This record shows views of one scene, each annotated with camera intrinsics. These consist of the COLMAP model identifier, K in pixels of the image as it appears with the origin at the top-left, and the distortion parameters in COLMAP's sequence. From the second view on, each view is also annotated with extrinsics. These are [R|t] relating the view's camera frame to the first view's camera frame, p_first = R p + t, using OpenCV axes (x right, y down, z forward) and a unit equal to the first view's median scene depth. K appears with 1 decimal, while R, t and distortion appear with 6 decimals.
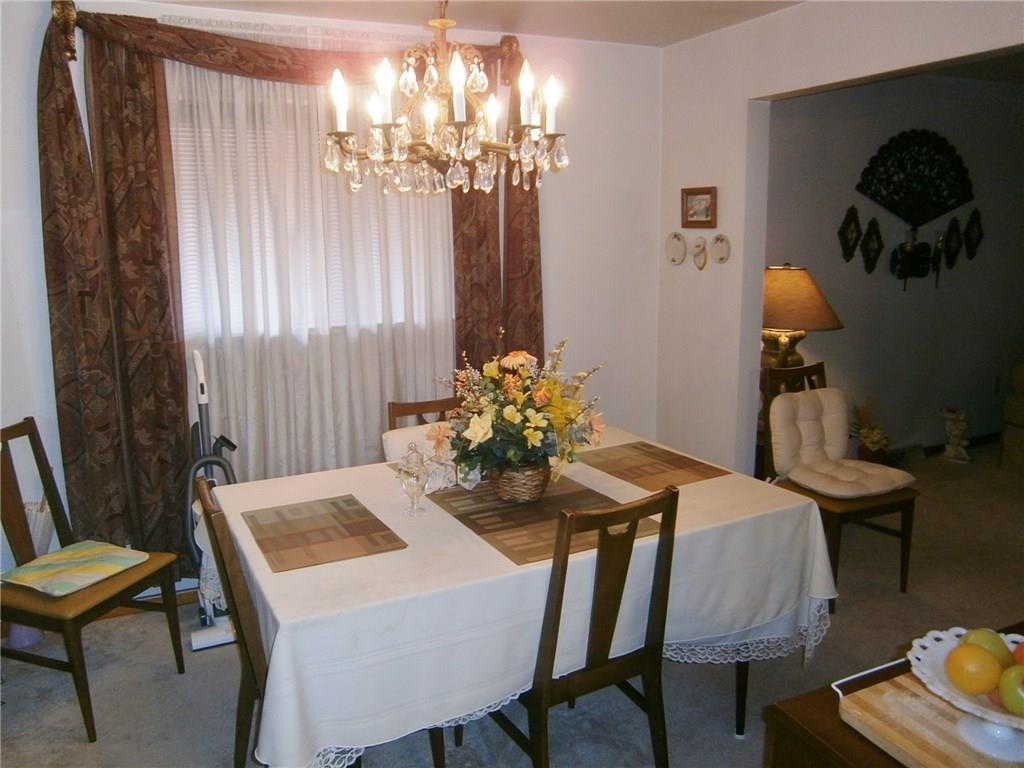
lens RADIAL K [[792.3, 0, 509.3], [0, 792.3, 387.1], [0, 0, 1]] dist [-0.010247, 0.011165]
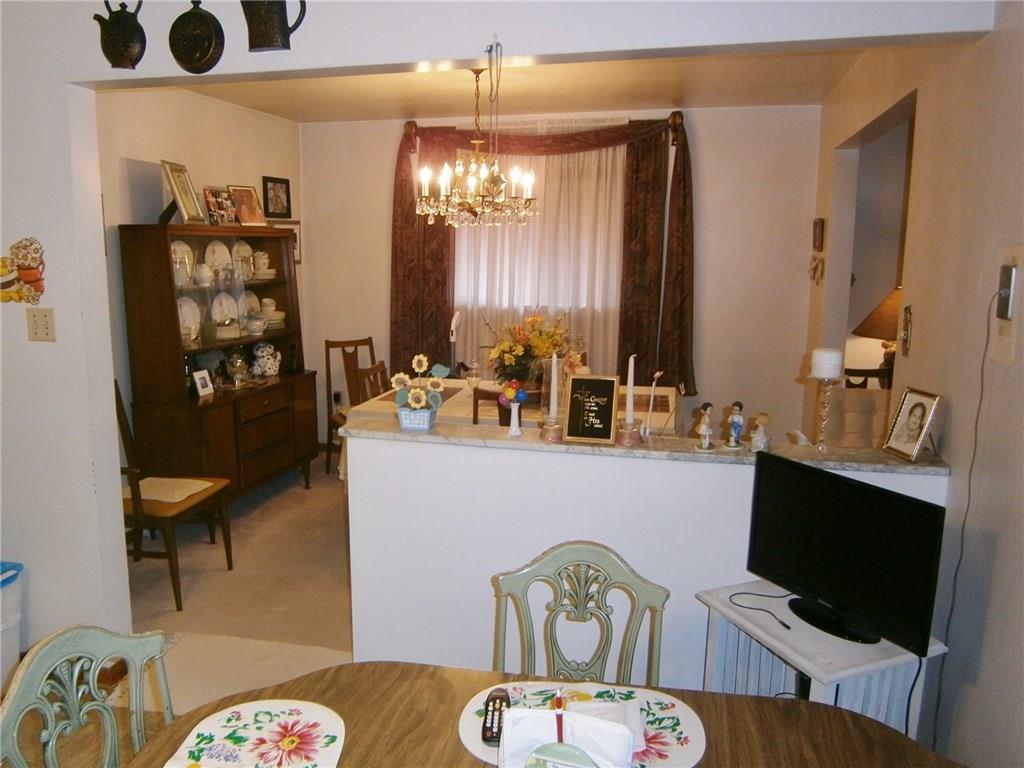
lens RADIAL K [[792.3, 0, 512.4], [0, 792.3, 382.6], [0, 0, 1]] dist [-0.010247, 0.011165]
pose [[0.780247, 0.131559, -0.611480, 0.520872], [-0.138644, 0.989687, 0.036021, 0.018576], [0.609912, 0.056673, 0.790440, -0.197389]]
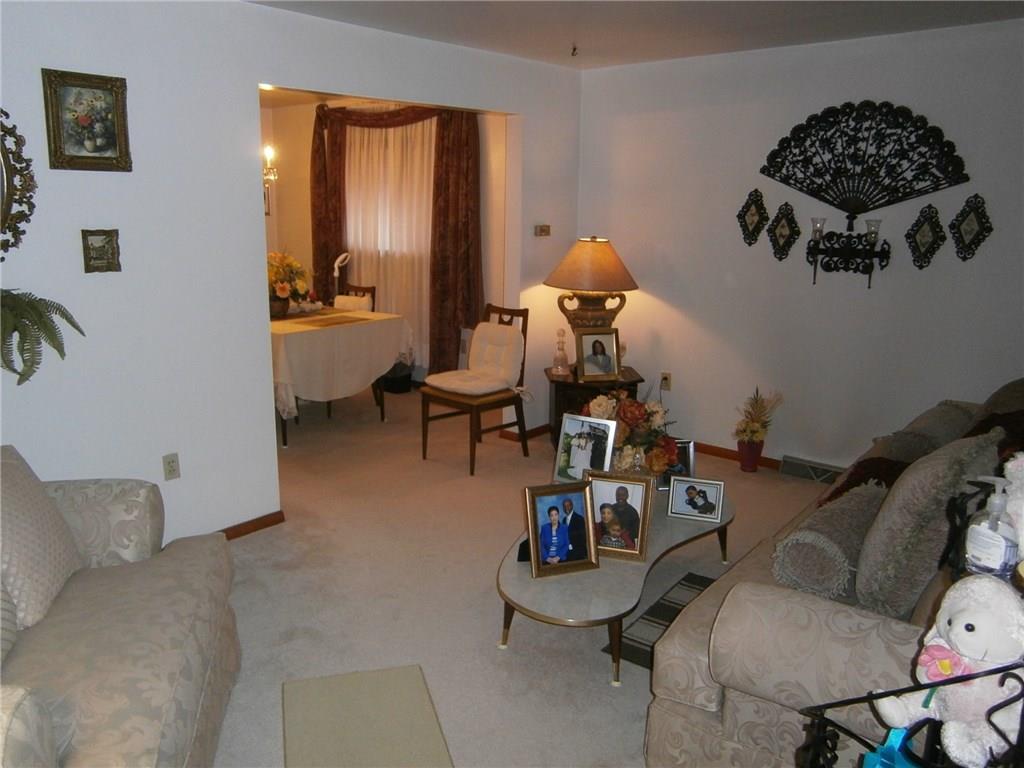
lens RADIAL K [[792.3, 0, 510.7], [0, 792.3, 383.7], [0, 0, 1]] dist [-0.010247, 0.011165]
pose [[0.409215, 0.228169, -0.883449, 1.232381], [-0.193182, 0.967945, 0.160510, -0.092874], [0.891753, 0.104984, 0.440176, 0.313193]]
